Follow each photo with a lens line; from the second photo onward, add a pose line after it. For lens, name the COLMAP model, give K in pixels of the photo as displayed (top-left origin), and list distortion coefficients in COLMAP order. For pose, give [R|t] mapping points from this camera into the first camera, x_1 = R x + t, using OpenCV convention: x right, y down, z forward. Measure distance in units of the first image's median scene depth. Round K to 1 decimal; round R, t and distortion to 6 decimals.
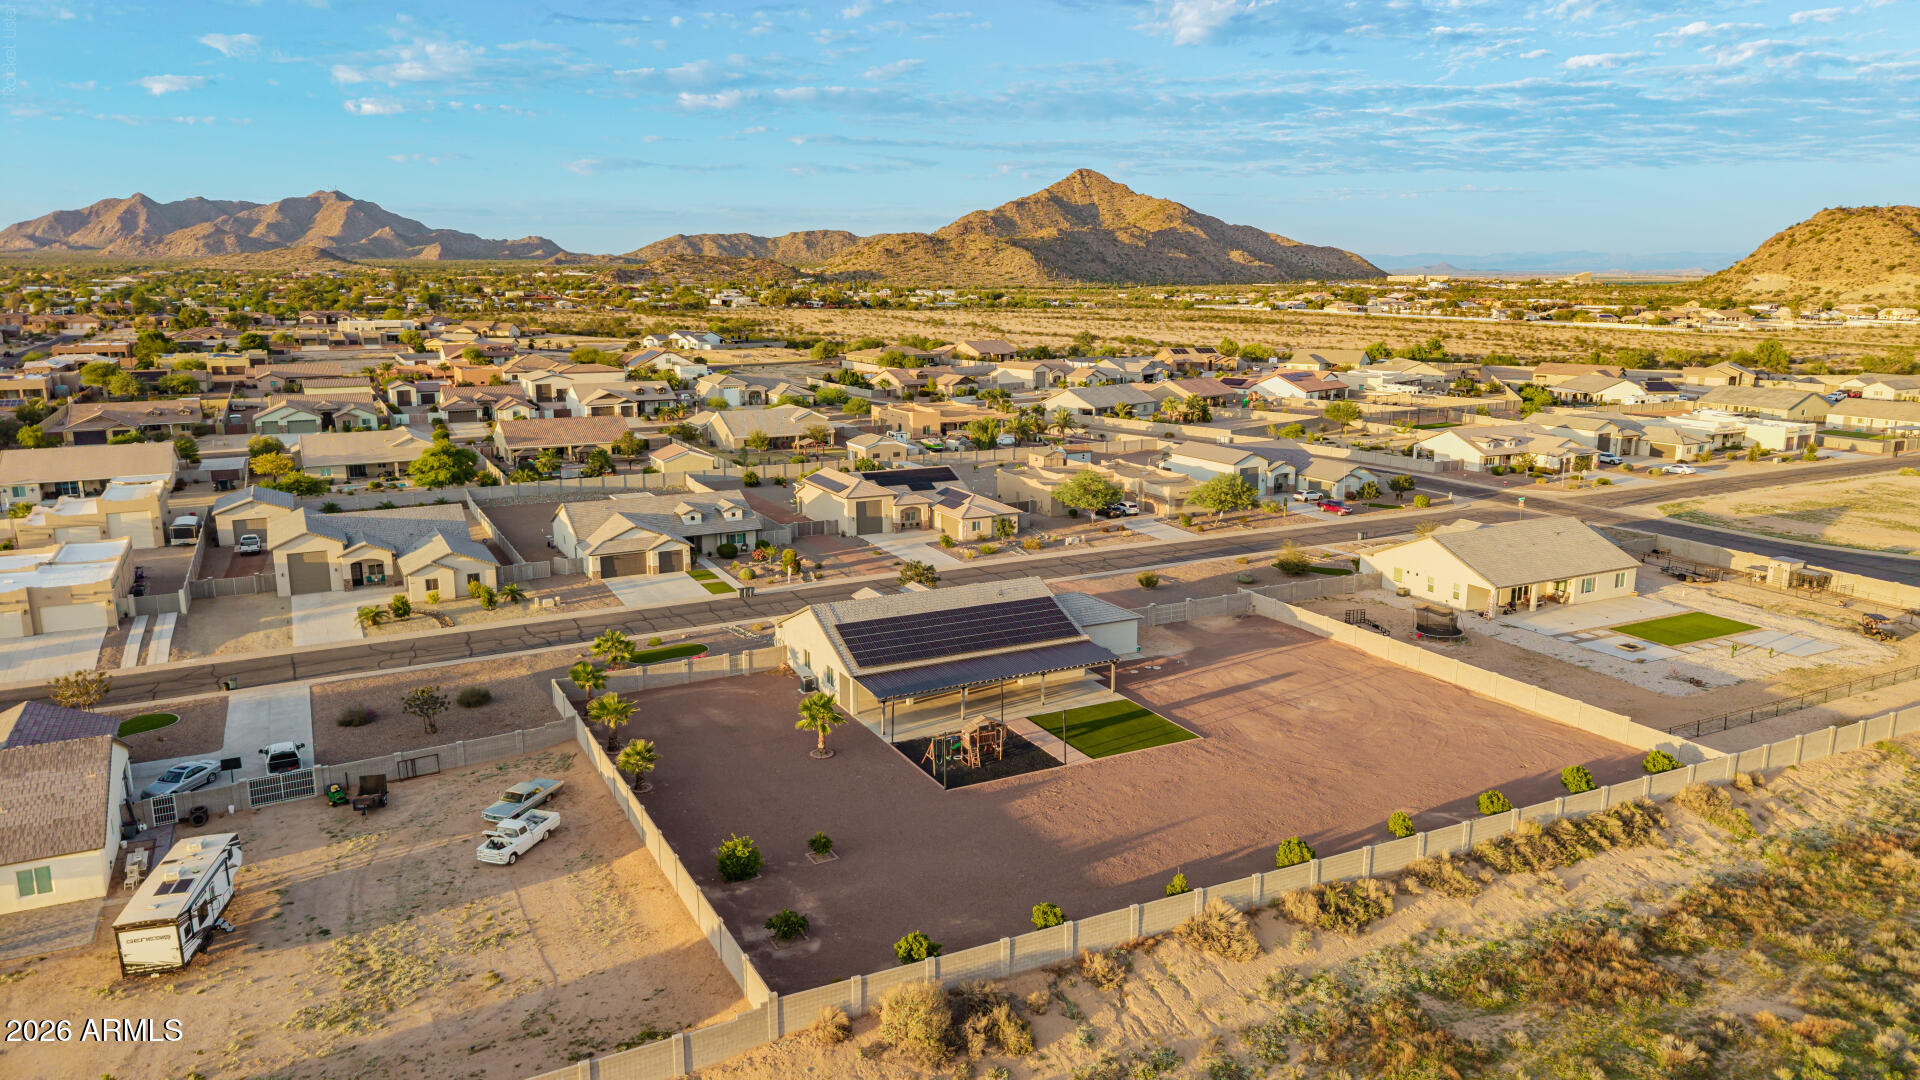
lens RADIAL K [[1279.1, 0, 963.8], [0, 1279.1, 546.8], [0, 0, 1]] dist [0.036527, -0.042301]
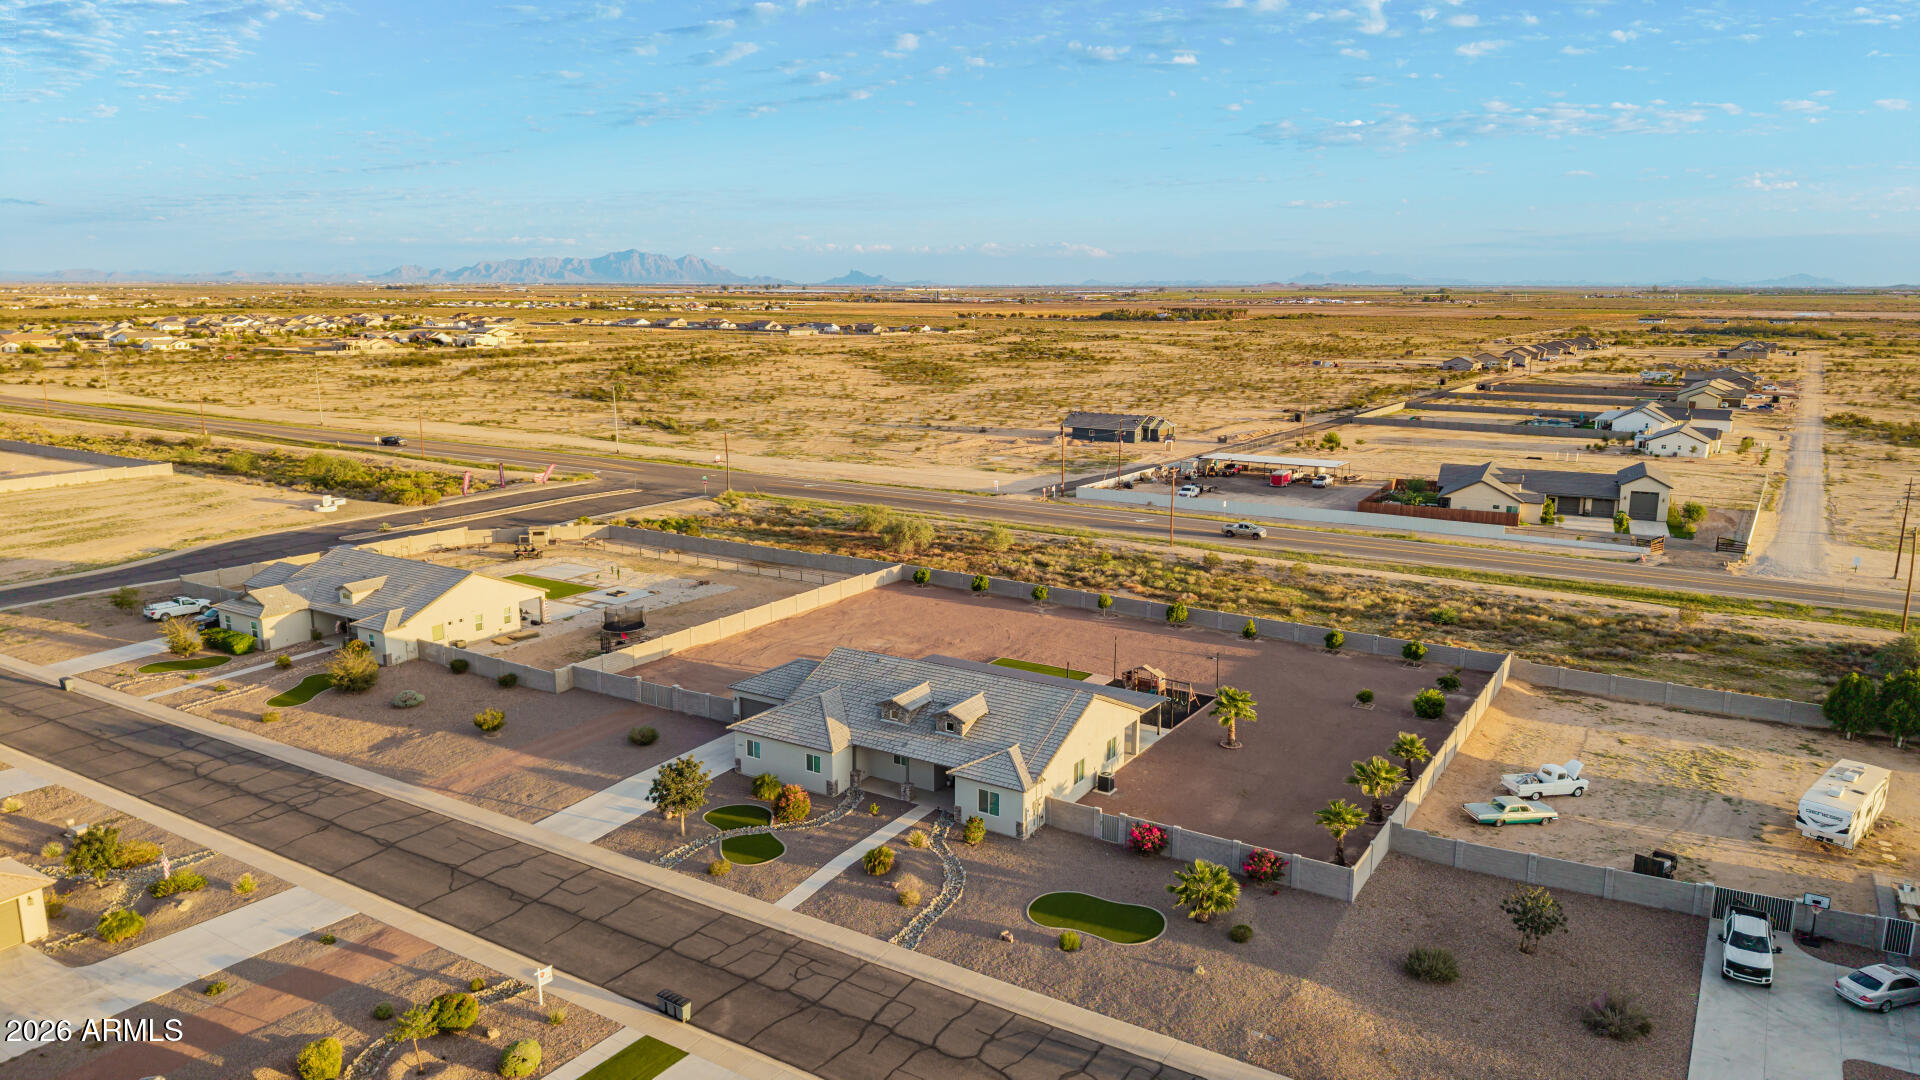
lens RADIAL K [[1289.6, 0, 960.0], [0, 1289.6, 540.0], [0, 0, 1]] dist [0.036882, -0.046258]
pose [[-0.497926, -0.171638, 0.850065, -0.505102], [0.180897, 0.938099, 0.295374, -0.203724], [-0.848143, 0.300849, -0.436055, 0.930919]]
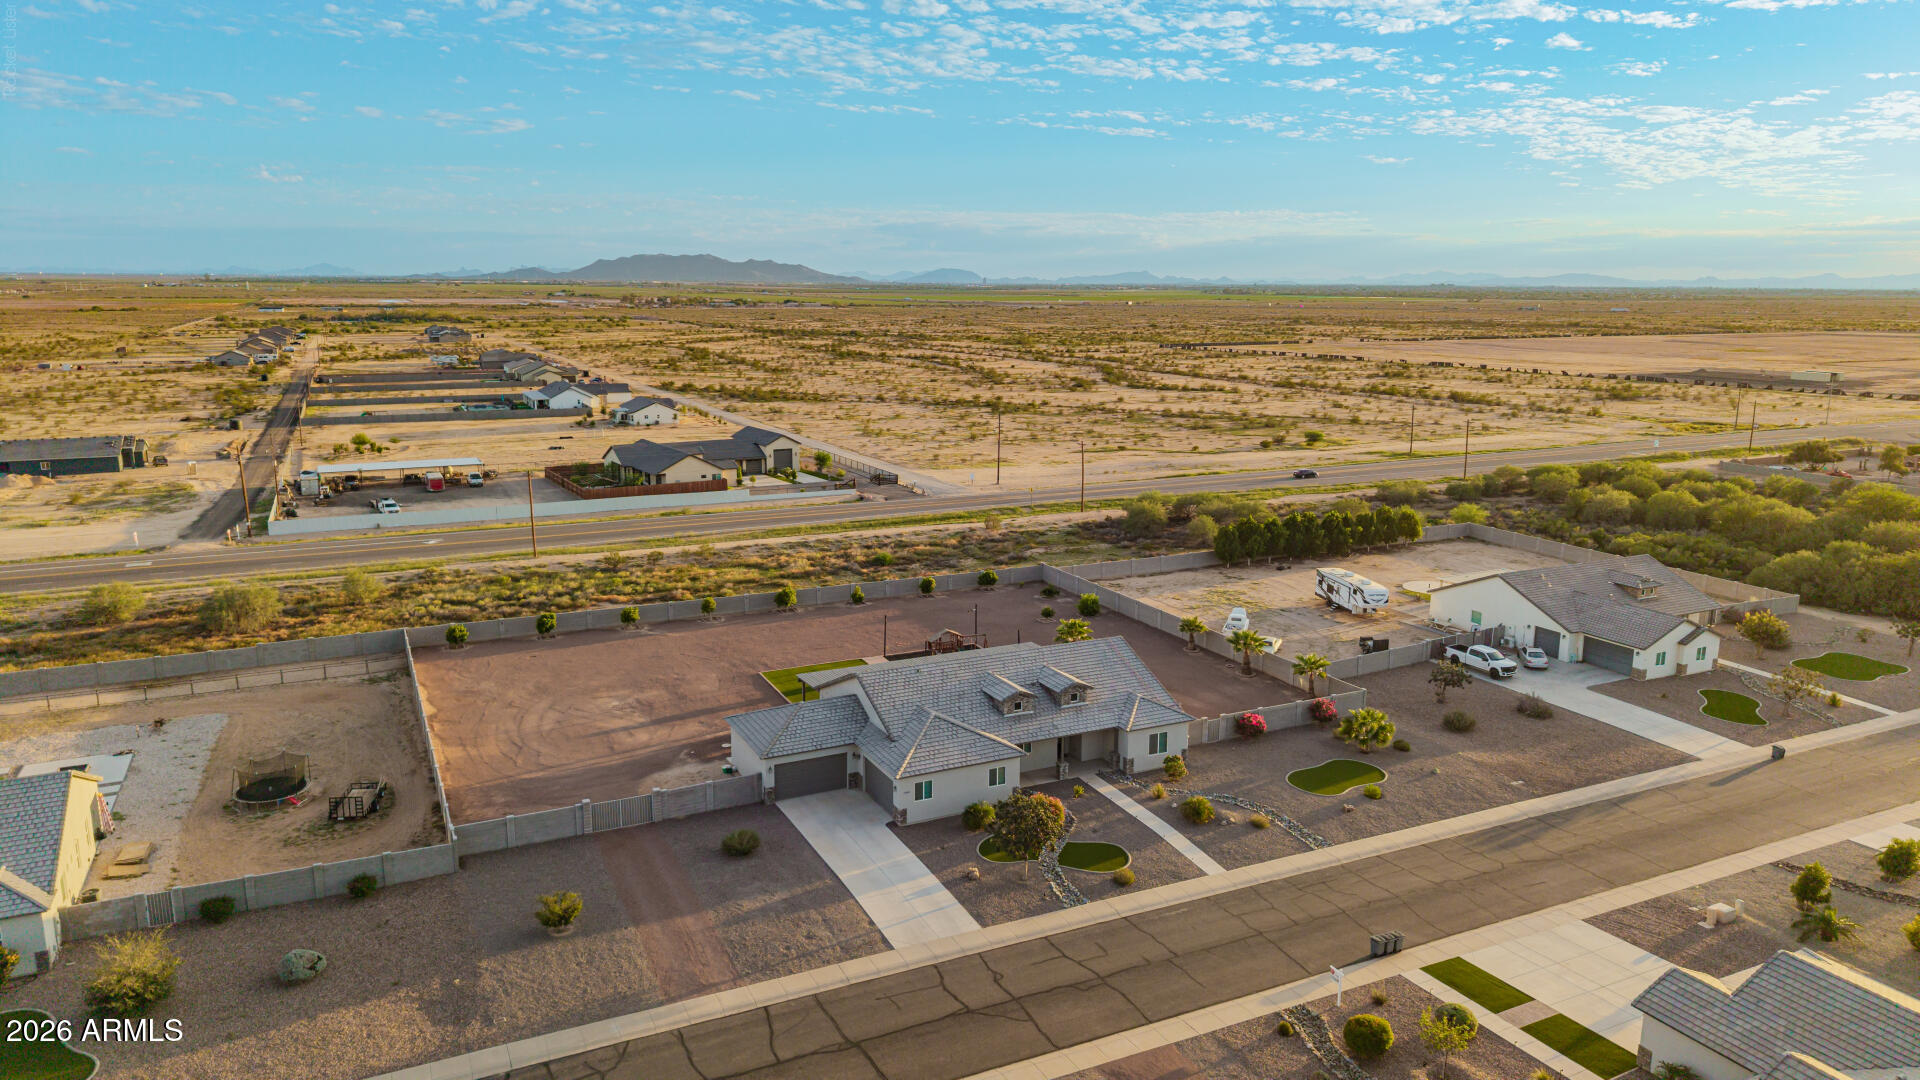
lens RADIAL K [[1279.1, 0, 963.8], [0, 1279.1, 546.8], [0, 0, 1]] dist [0.036527, -0.042301]
pose [[-0.999624, -0.013680, 0.023754, -0.017001], [-0.002809, 0.913134, 0.407650, -0.263901], [-0.027267, 0.407430, -0.912829, 1.216092]]
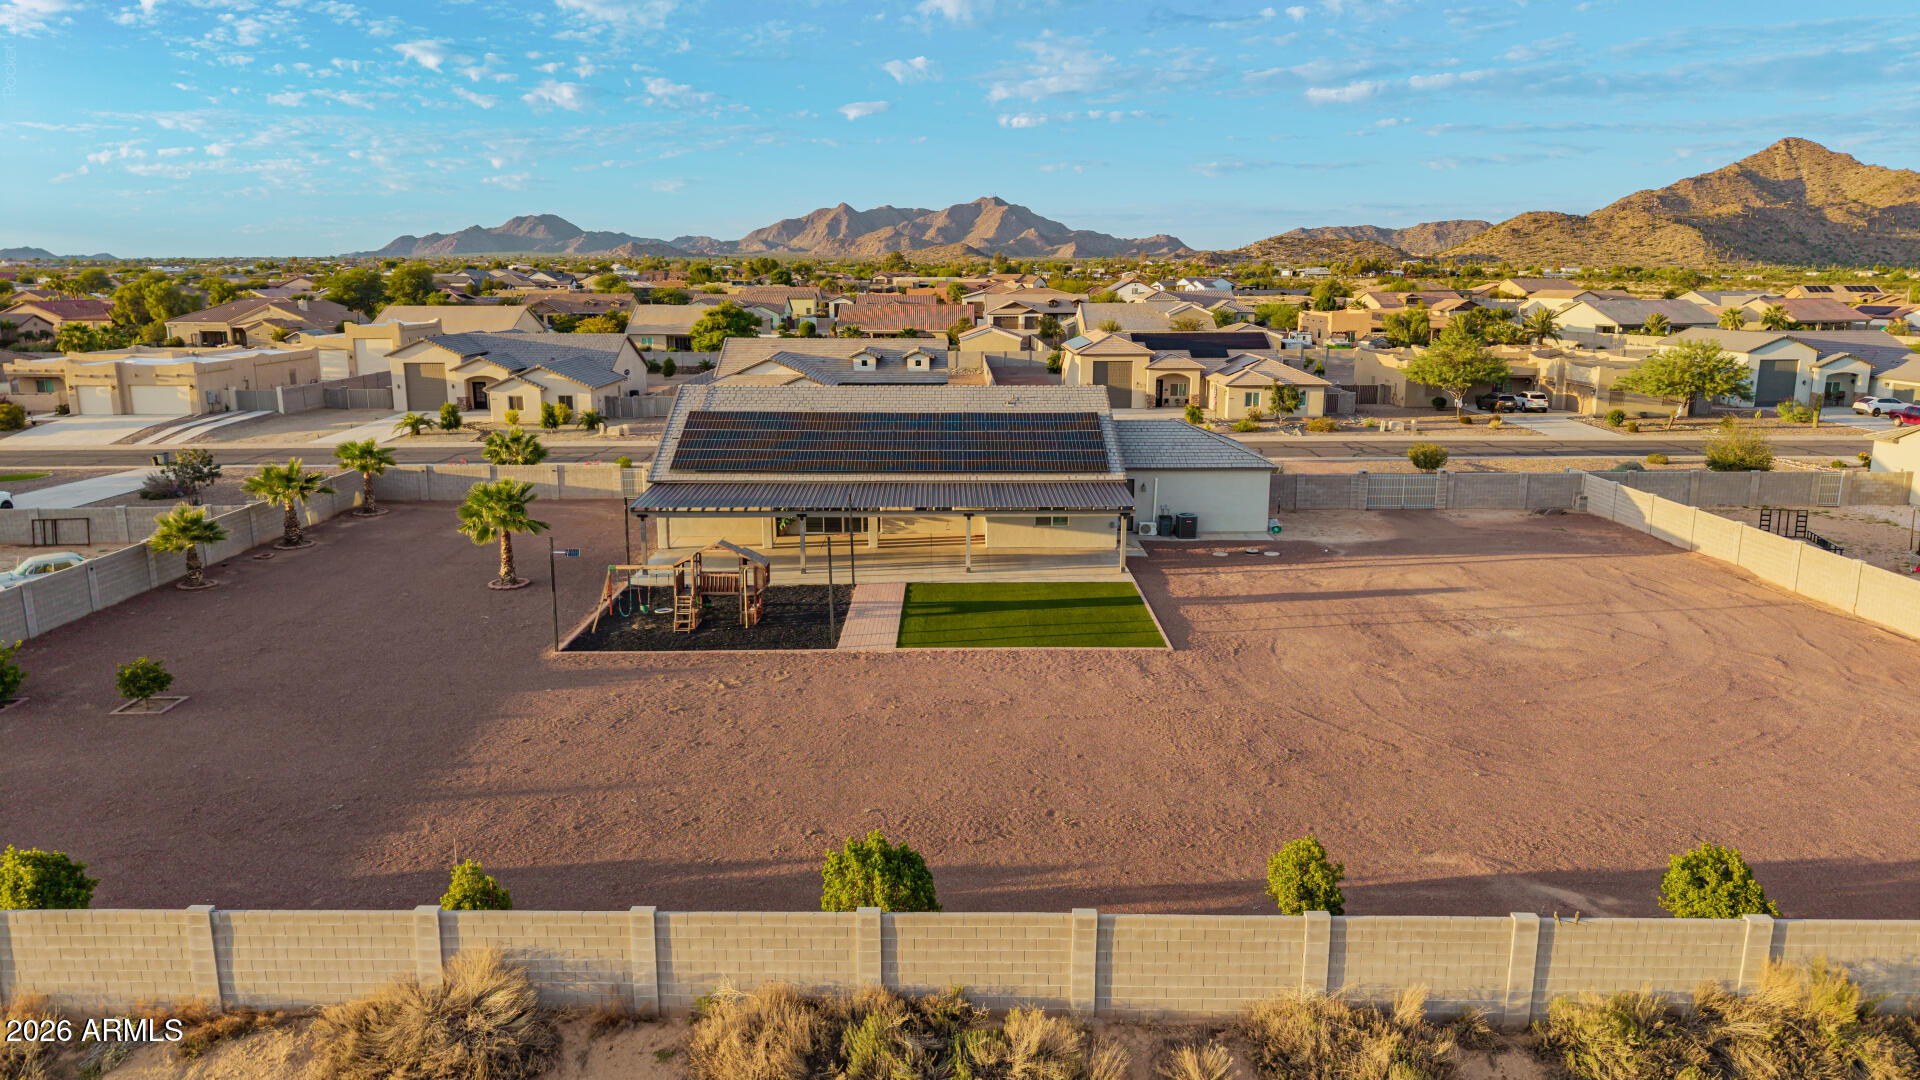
lens RADIAL K [[1282.3, 0, 963.9], [0, 1282.3, 534.0], [0, 0, 1]] dist [0.032438, -0.035623]
pose [[0.891164, 0.090267, -0.444611, 0.194252], [-0.095119, 0.995400, 0.011439, 0.065735], [0.443599, 0.032097, 0.895651, 0.327484]]
